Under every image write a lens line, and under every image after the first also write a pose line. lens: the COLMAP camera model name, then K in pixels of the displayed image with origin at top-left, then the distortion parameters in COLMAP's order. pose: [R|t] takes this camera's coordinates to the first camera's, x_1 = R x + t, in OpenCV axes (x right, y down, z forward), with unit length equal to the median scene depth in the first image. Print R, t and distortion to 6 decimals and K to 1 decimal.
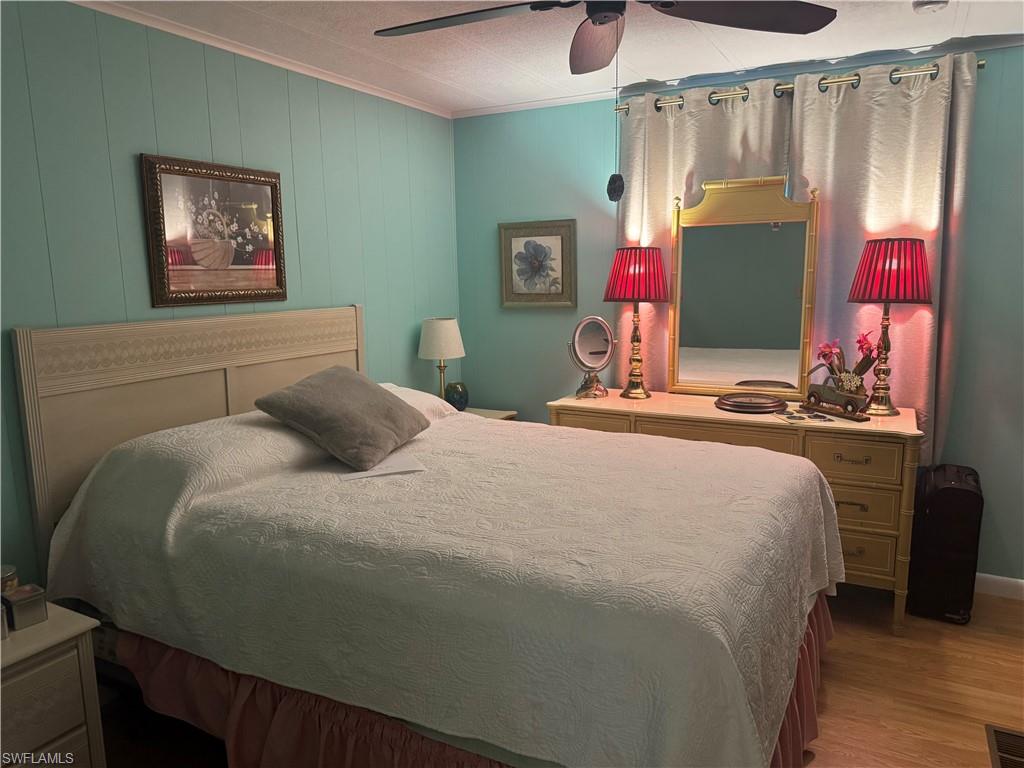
lens RADIAL K [[739.0, 0, 546.5], [0, 739.0, 380.0], [0, 0, 1]] dist [0.068605, -0.084444]
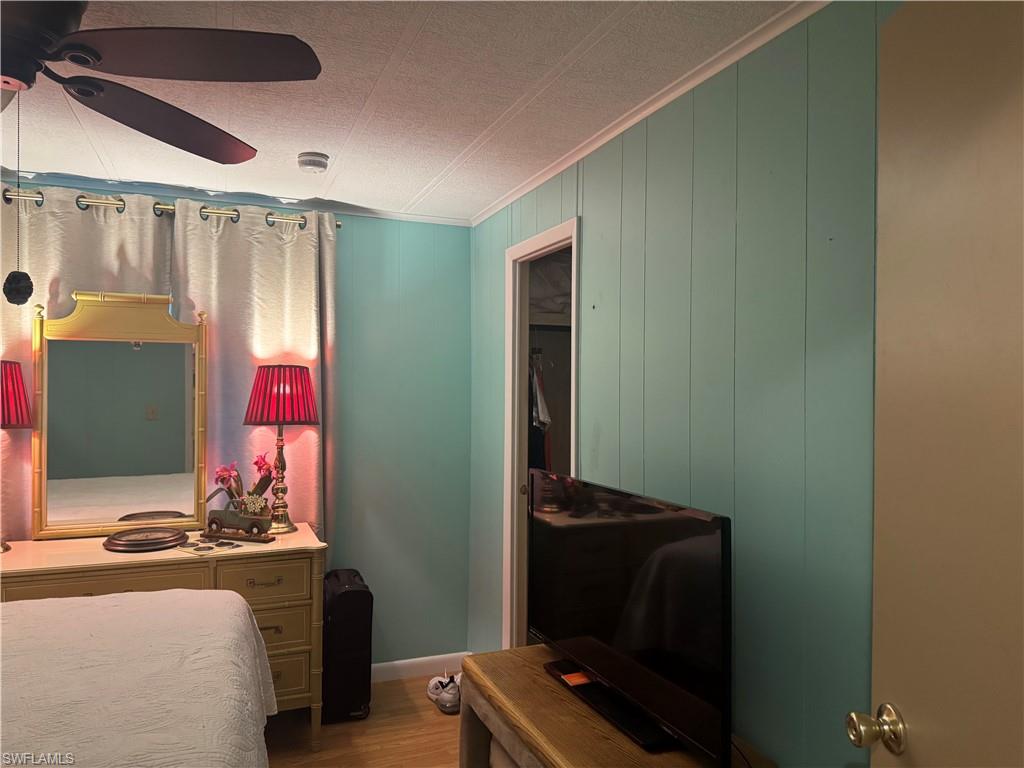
lens RADIAL K [[713.2, 0, 510.8], [0, 713.2, 388.2], [0, 0, 1]] dist [0.097107, -0.147340]
pose [[0.661062, 0.016385, 0.750152, -0.091734], [0.094226, 0.990034, -0.104661, -0.016595], [-0.744391, 0.139871, 0.652930, 0.082129]]
